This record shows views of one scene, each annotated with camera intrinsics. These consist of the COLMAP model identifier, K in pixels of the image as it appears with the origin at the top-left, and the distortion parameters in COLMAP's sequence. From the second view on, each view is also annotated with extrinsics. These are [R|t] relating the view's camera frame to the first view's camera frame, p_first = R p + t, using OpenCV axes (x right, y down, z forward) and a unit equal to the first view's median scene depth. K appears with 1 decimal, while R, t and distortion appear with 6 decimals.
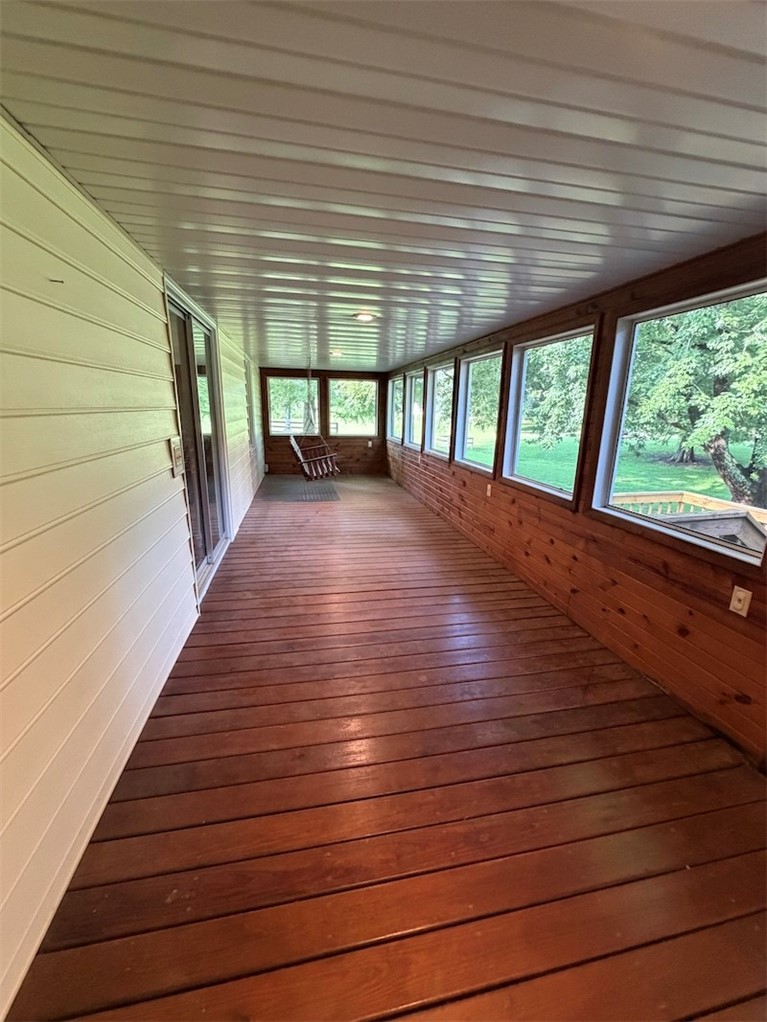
lens RADIAL K [[406.6, 0, 381.6], [0, 406.6, 507.3], [0, 0, 1]] dist [-0.000415, -0.000028]
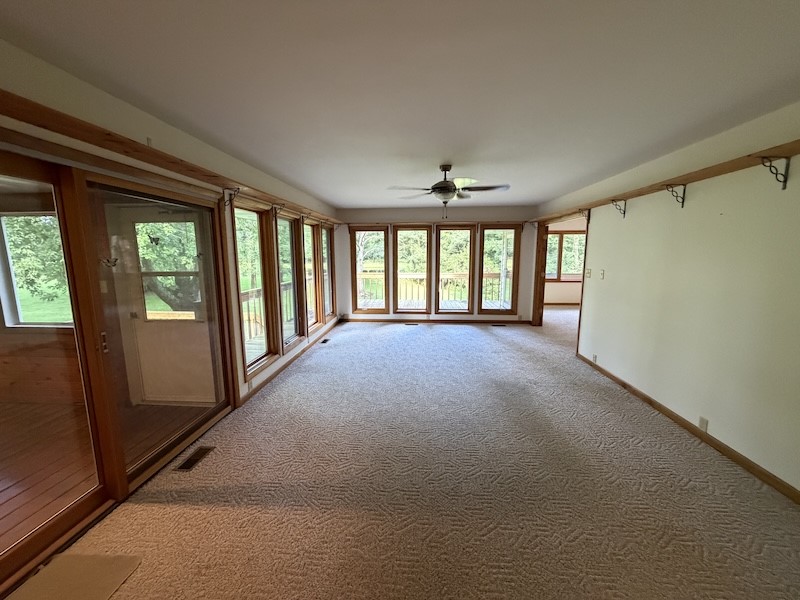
lens RADIAL K [[318.3, 0, 397.7], [0, 318.3, 300.7], [0, 0, 1]] dist [-0.000415, -0.000028]
pose [[0.271269, -0.160627, 0.949006, -0.157753], [0.238641, 0.966415, 0.095360, 0.102906], [-0.932450, 0.200603, 0.300491, -0.563411]]
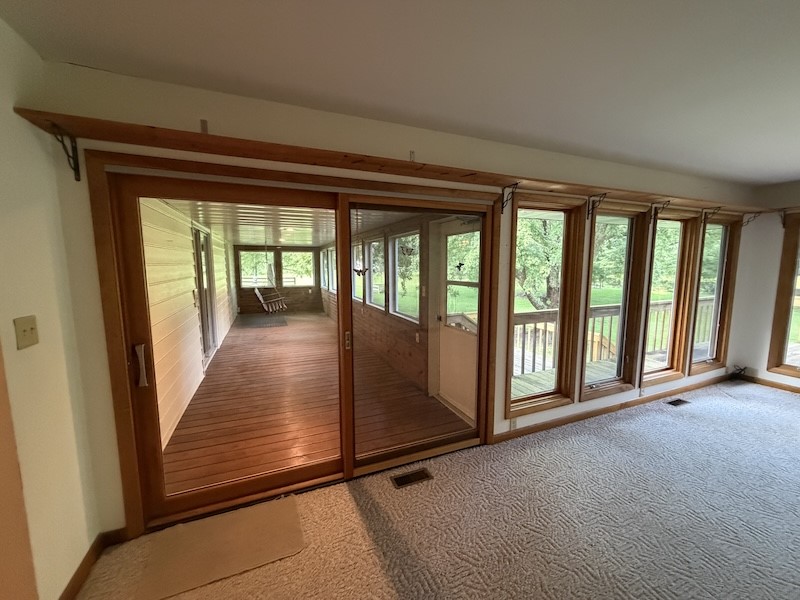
lens RADIAL K [[318.3, 0, 397.7], [0, 318.3, 300.7], [0, 0, 1]] dist [-0.000415, -0.000028]
pose [[0.980720, -0.042508, 0.190737, 0.151189], [0.066031, 0.990730, -0.118719, 0.106915], [-0.183922, 0.129025, 0.974436, -0.560614]]
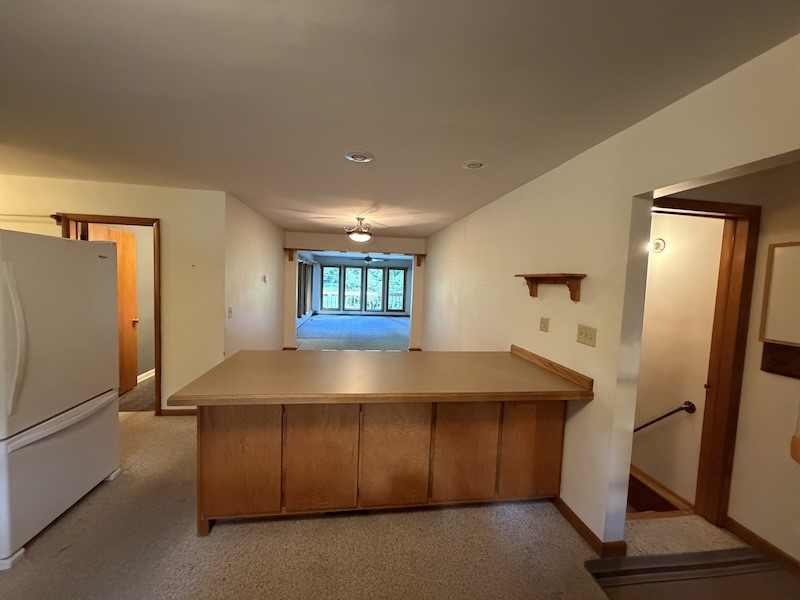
lens RADIAL K [[318.3, 0, 397.7], [0, 318.3, 300.7], [0, 0, 1]] dist [-0.000415, -0.000028]
pose [[0.062490, -0.080932, 0.994759, -1.853052], [0.203103, 0.976882, 0.066718, 0.123320], [-0.977161, 0.197869, 0.077483, -0.855630]]
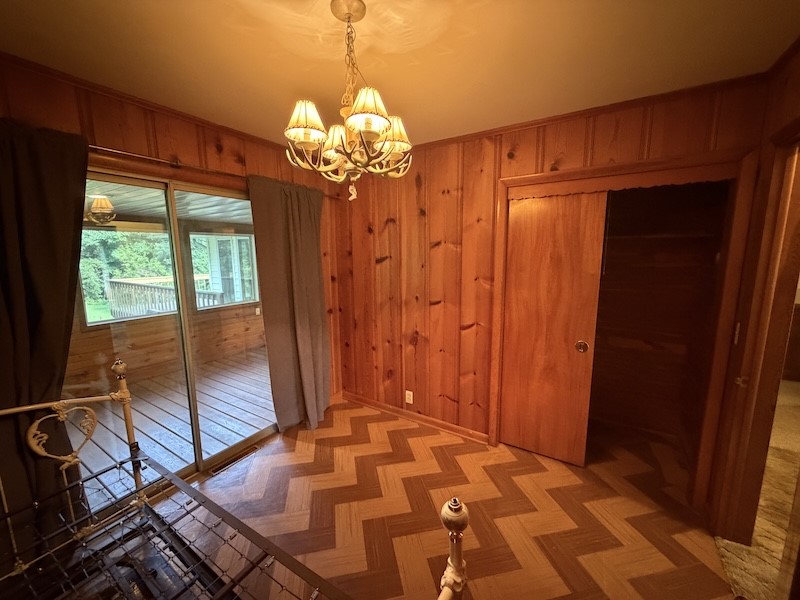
lens RADIAL K [[318.3, 0, 397.7], [0, 318.3, 300.7], [0, 0, 1]] dist [-0.000415, -0.000028]
pose [[-0.724151, -0.111307, 0.680600, -1.031300], [0.162989, 0.931309, 0.325727, -0.306160], [-0.670105, 0.346805, -0.656266, 0.970966]]
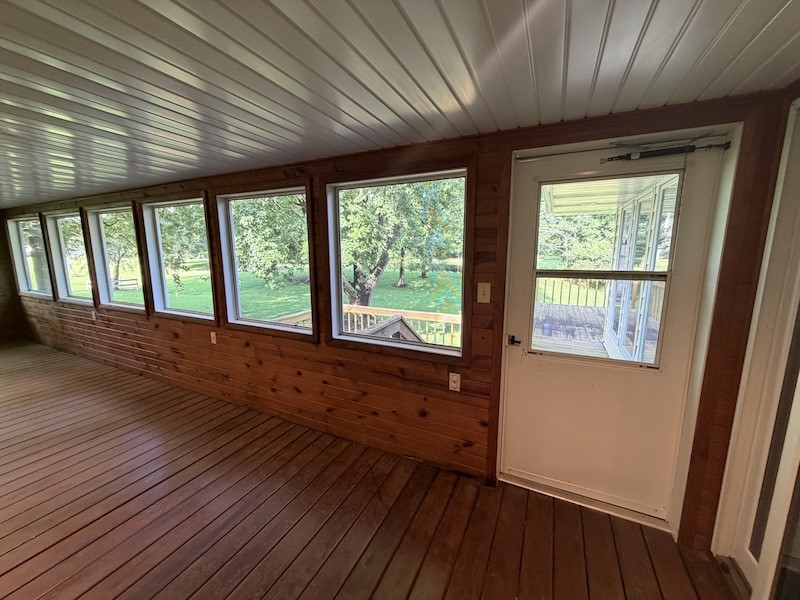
lens RADIAL K [[318.8, 0, 397.2], [0, 318.8, 300.2], [0, 0, 1]] dist [0.000885, 0.000119]
pose [[0.609608, -0.144114, 0.779493, -0.056728], [0.202488, 0.979023, 0.022646, -0.062807], [-0.766405, 0.144033, 0.626002, 0.177532]]
